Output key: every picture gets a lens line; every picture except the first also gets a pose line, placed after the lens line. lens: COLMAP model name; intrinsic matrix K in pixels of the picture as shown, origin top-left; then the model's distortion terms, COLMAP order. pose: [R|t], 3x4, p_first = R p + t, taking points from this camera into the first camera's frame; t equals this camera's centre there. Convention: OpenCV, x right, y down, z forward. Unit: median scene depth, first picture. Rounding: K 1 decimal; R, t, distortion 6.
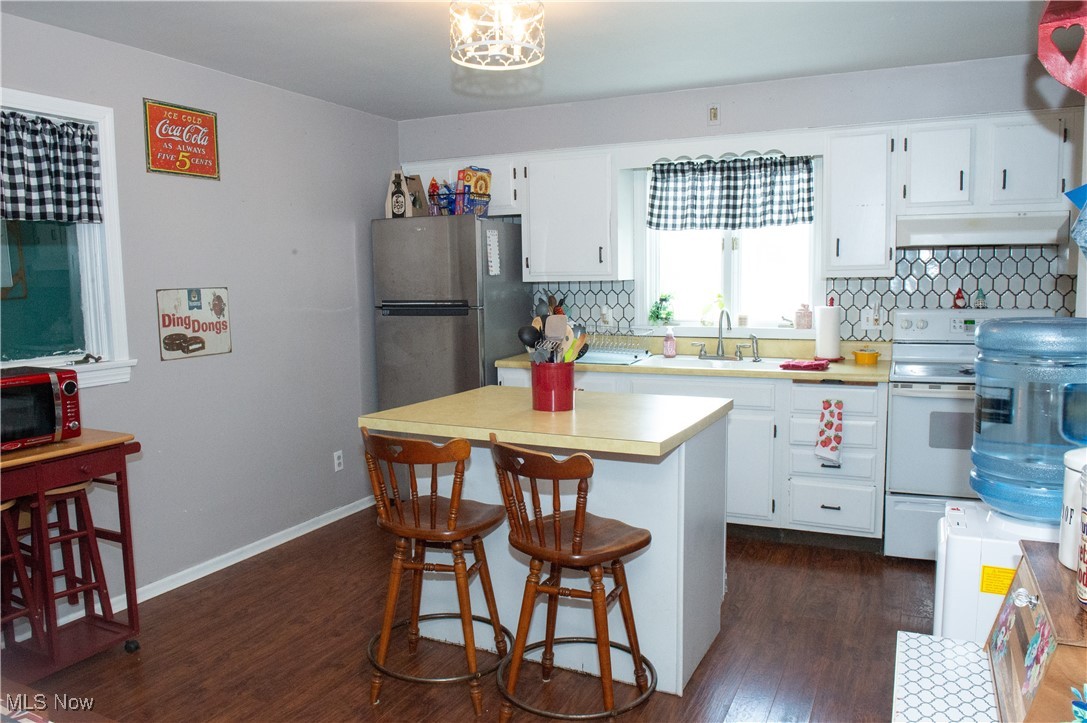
lens RADIAL K [[797.2, 0, 575.8], [0, 797.2, 362.2], [0, 0, 1]] dist [-0.032192, -0.001033]
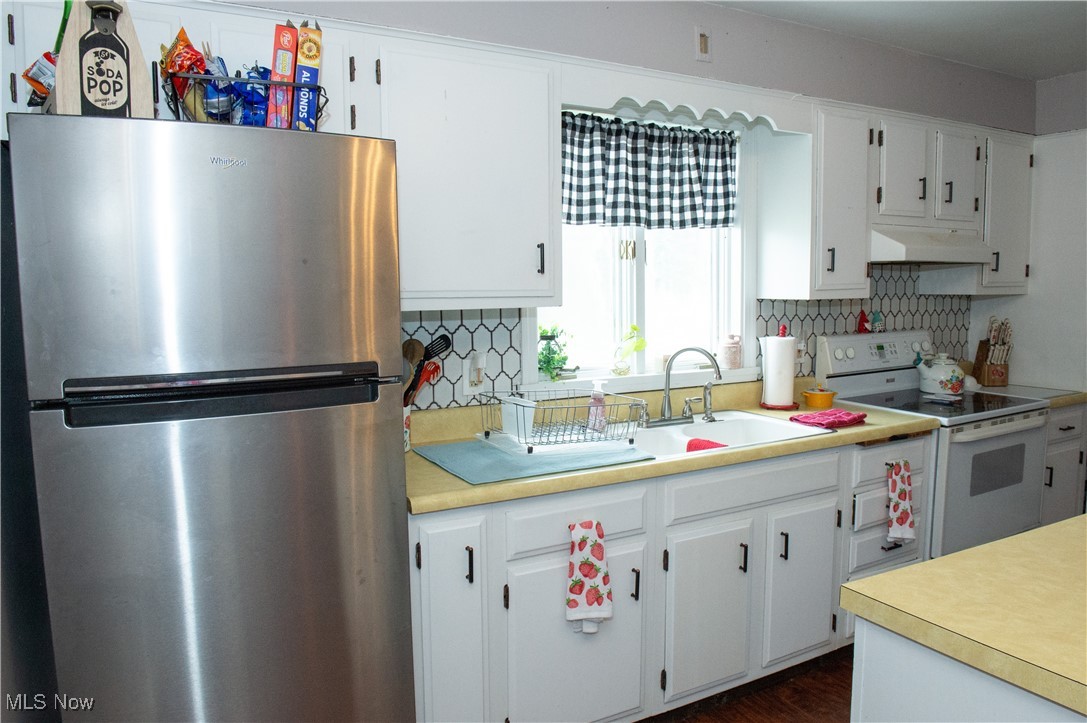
lens RADIAL K [[743.1, 0, 547.7], [0, 743.1, 371.3], [0, 0, 1]] dist [-0.040594, -0.004841]
pose [[0.613187, -0.080135, 0.785863, -0.368515], [0.089186, 0.995503, 0.031923, -0.077546], [-0.784887, 0.050513, 0.617576, 0.713009]]
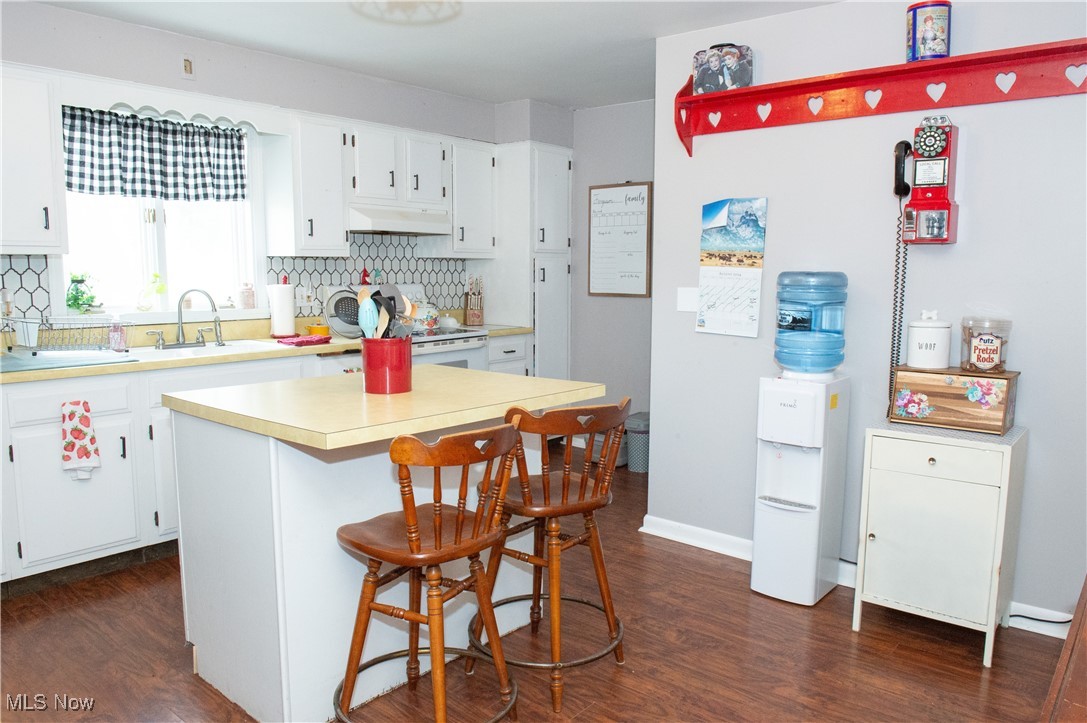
lens RADIAL K [[762.0, 0, 541.4], [0, 762.0, 369.2], [0, 0, 1]] dist [-0.049005, -0.001342]
pose [[0.283616, -0.110367, 0.952565, -0.515363], [0.093876, 0.991779, 0.086960, -0.014863], [-0.954332, 0.064760, 0.291645, 0.387887]]
